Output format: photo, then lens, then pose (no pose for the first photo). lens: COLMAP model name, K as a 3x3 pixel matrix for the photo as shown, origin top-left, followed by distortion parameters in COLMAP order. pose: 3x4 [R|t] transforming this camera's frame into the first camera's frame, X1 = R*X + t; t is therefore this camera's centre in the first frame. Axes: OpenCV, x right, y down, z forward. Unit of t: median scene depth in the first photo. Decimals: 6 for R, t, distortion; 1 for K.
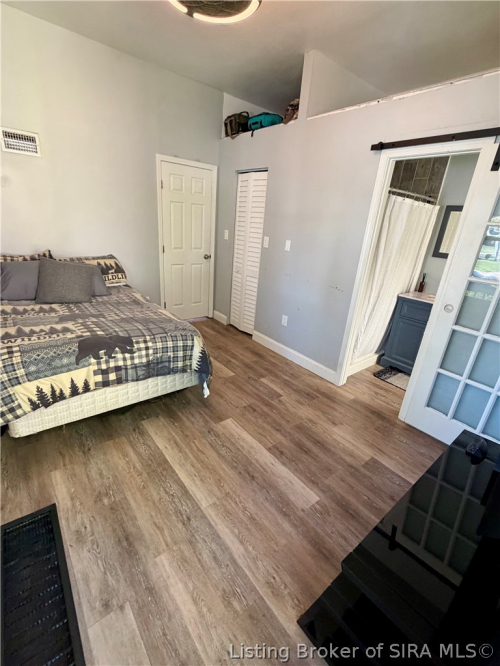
lens RADIAL K [[279.5, 0, 250.0], [0, 279.5, 333.0], [0, 0, 1]] dist [-0.000520, -0.000276]
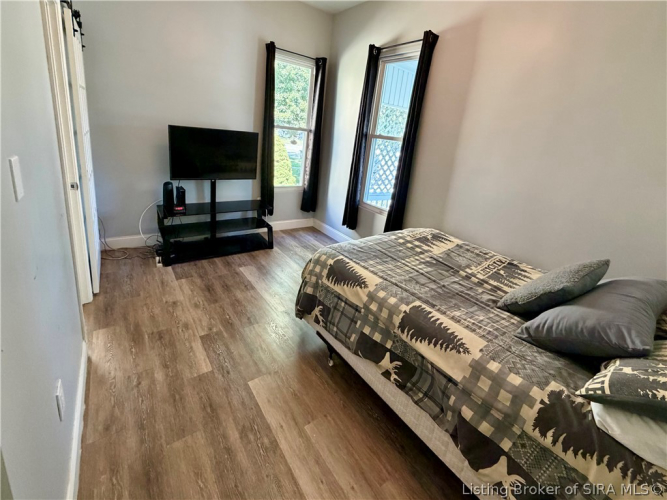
lens RADIAL K [[279.9, 0, 333.5], [0, 279.9, 250.0], [0, 0, 1]] dist [-0.000520, -0.000276]
pose [[-0.985712, -0.167593, -0.016834, -0.225290], [-0.131601, 0.703907, 0.697994, -0.618131], [-0.105129, 0.690237, -0.715906, 1.599918]]
